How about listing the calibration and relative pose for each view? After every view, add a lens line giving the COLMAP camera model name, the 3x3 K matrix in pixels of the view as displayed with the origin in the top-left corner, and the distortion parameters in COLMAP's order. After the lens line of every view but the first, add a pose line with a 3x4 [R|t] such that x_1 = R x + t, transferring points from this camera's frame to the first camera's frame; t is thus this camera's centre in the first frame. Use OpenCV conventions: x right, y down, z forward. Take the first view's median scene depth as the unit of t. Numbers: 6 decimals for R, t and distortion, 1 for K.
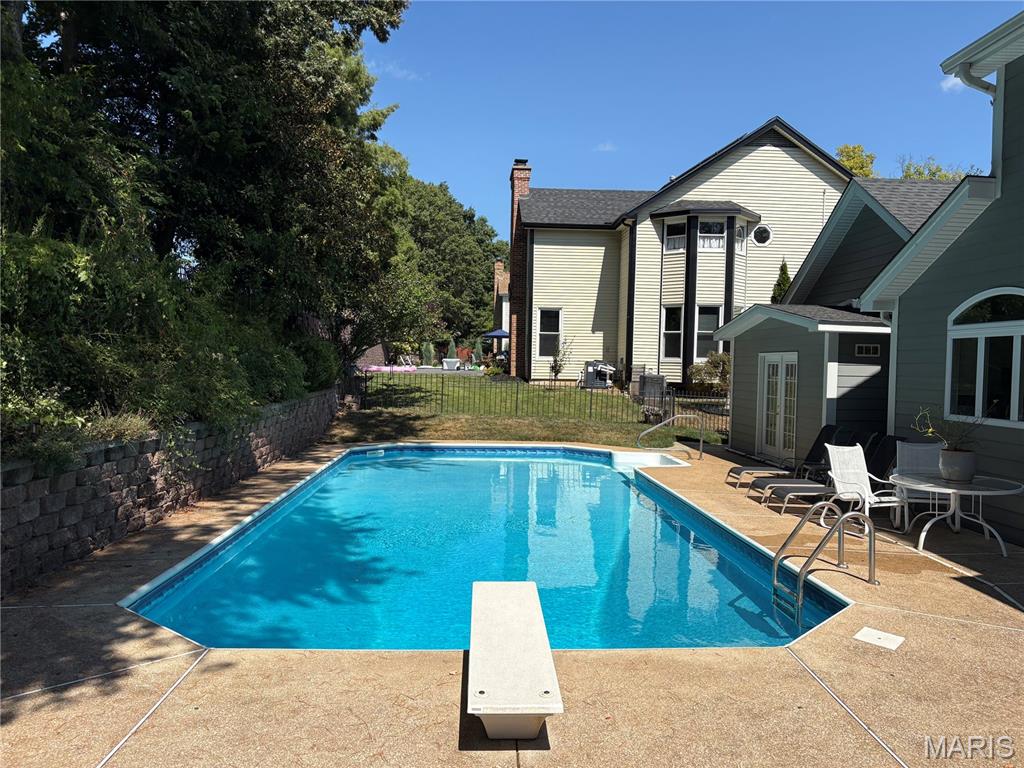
lens RADIAL K [[769.1, 0, 512.0], [0, 769.1, 384.0], [0, 0, 1]] dist [0.063741, -0.080786]
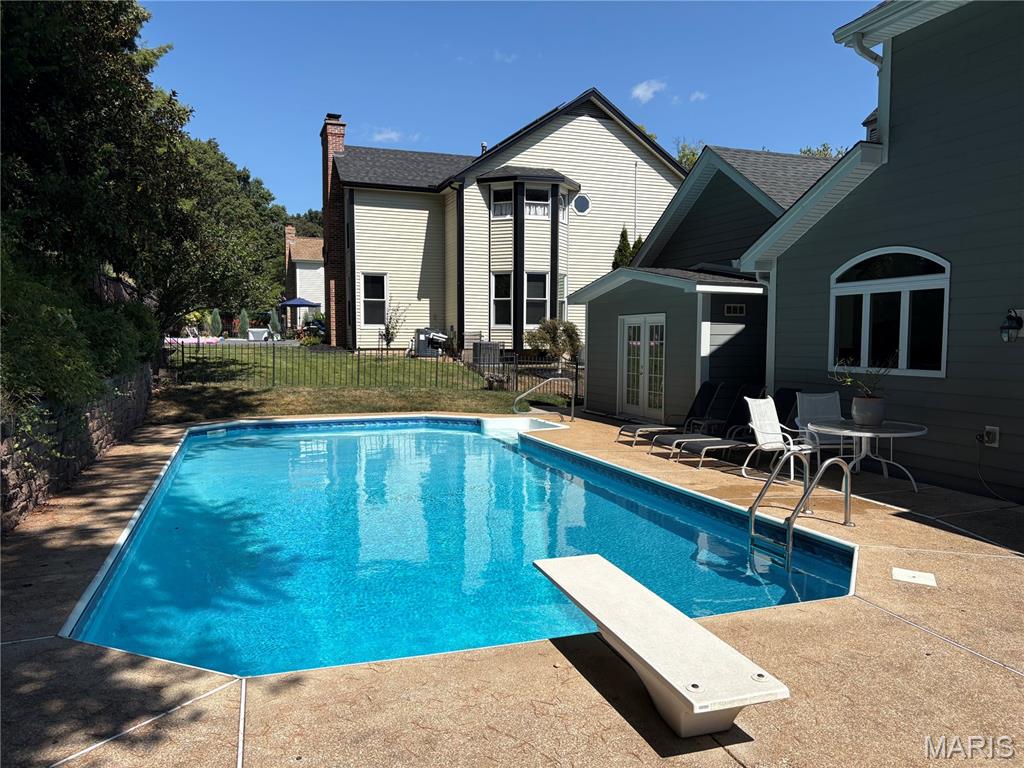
lens RADIAL K [[769.1, 0, 512.0], [0, 769.1, 384.0], [0, 0, 1]] dist [0.063741, -0.080786]
pose [[0.959378, -0.032643, 0.280229, -0.095694], [0.022514, 0.998974, 0.039287, 0.006480], [-0.281224, -0.031382, 0.959129, 0.053431]]
